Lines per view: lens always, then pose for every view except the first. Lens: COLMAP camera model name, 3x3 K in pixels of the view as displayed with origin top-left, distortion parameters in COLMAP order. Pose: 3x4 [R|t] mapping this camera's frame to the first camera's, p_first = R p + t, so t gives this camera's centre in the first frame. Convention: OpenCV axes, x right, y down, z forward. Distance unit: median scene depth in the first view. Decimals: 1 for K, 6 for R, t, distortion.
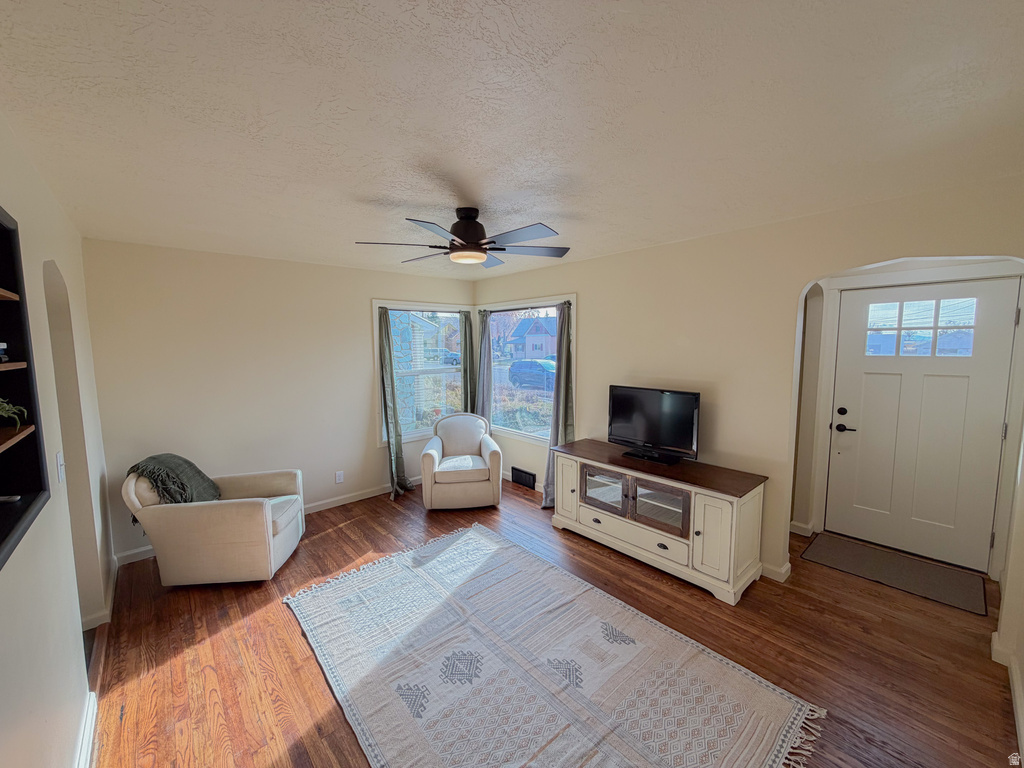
lens RADIAL K [[407.2, 0, 510.1], [0, 407.2, 384.1], [0, 0, 1]] dist [-0.001635, 0.000019]
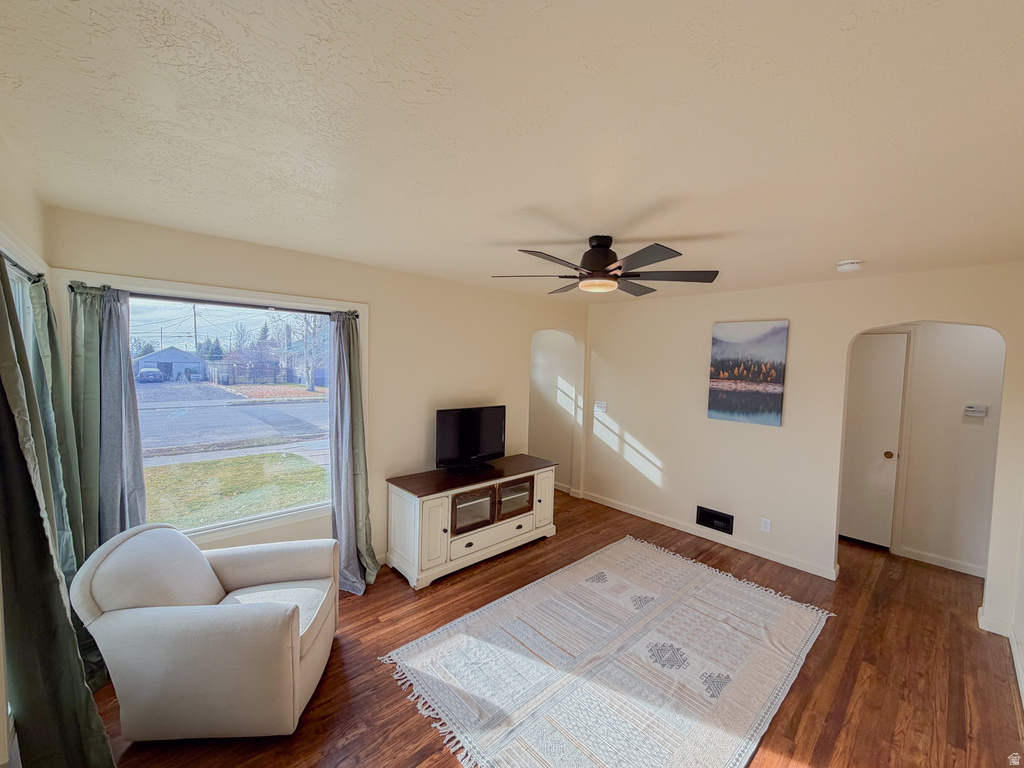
lens RADIAL K [[407.2, 0, 510.1], [0, 407.2, 384.1], [0, 0, 1]] dist [-0.001635, 0.000019]
pose [[-0.015769, -0.048876, 0.998680, -0.946887], [0.076547, 0.995814, 0.049945, -0.124337], [-0.996941, 0.077233, -0.011962, 1.082473]]
